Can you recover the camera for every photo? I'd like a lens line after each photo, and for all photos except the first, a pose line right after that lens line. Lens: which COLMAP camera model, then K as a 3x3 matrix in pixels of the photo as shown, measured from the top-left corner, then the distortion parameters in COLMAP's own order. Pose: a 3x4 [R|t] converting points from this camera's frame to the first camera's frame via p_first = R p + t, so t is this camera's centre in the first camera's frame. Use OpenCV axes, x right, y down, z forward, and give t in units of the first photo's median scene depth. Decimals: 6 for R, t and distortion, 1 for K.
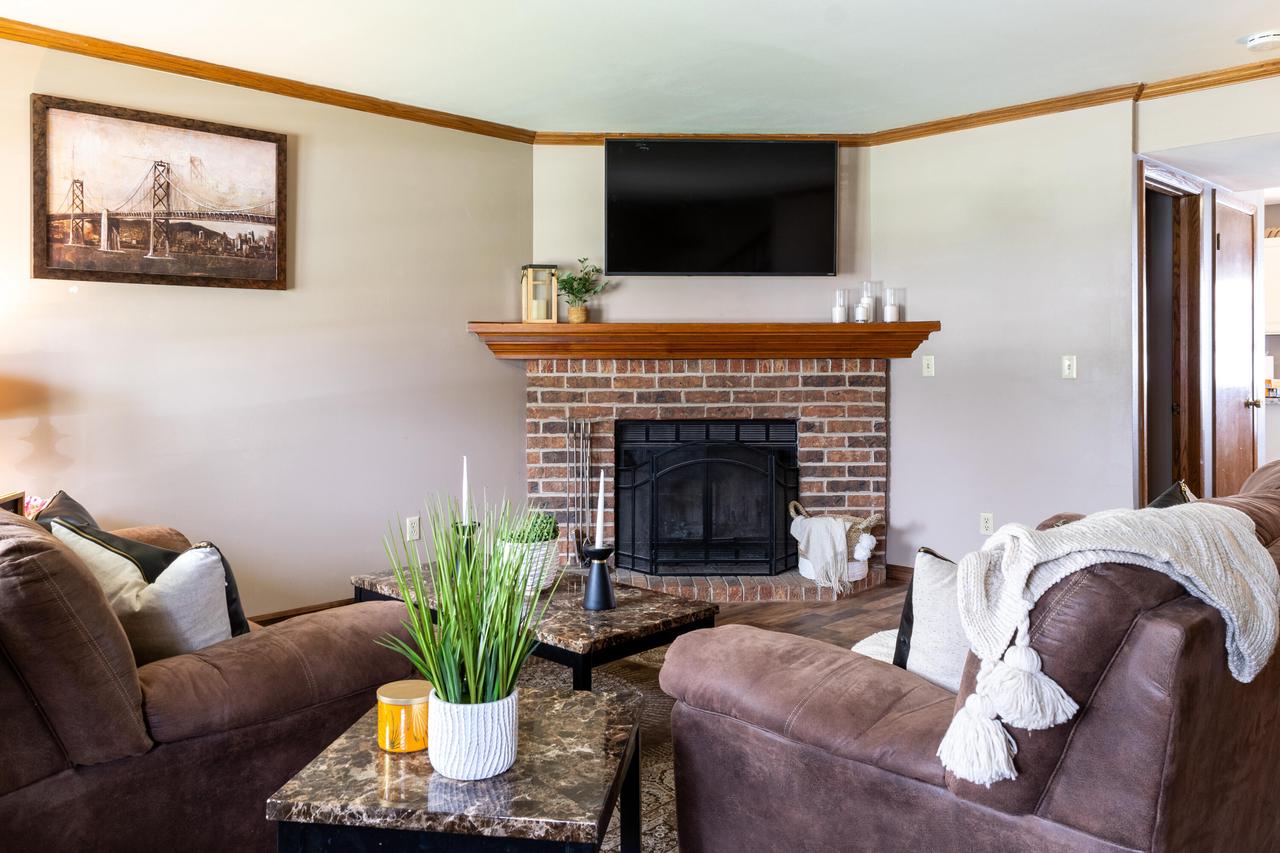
lens RADIAL K [[987.5, 0, 639.3], [0, 987.5, 410.9], [0, 0, 1]] dist [-0.002483, -0.002532]
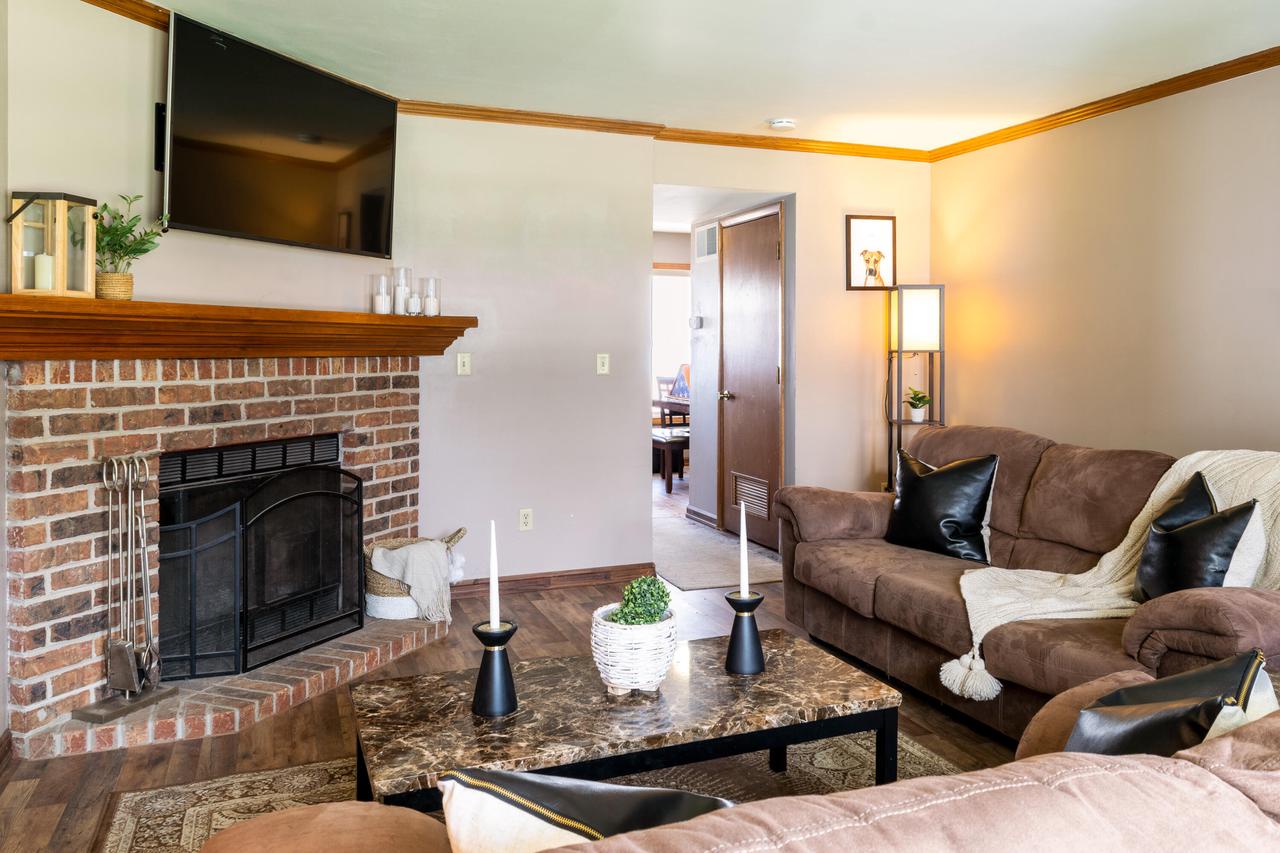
lens RADIAL K [[987.5, 0, 639.3], [0, 987.5, 410.9], [0, 0, 1]] dist [-0.002483, -0.002532]
pose [[0.382274, -0.055432, 0.922385, -0.497609], [0.040871, 0.998236, 0.043052, -0.033526], [-0.923145, 0.021241, 0.383866, 0.469962]]
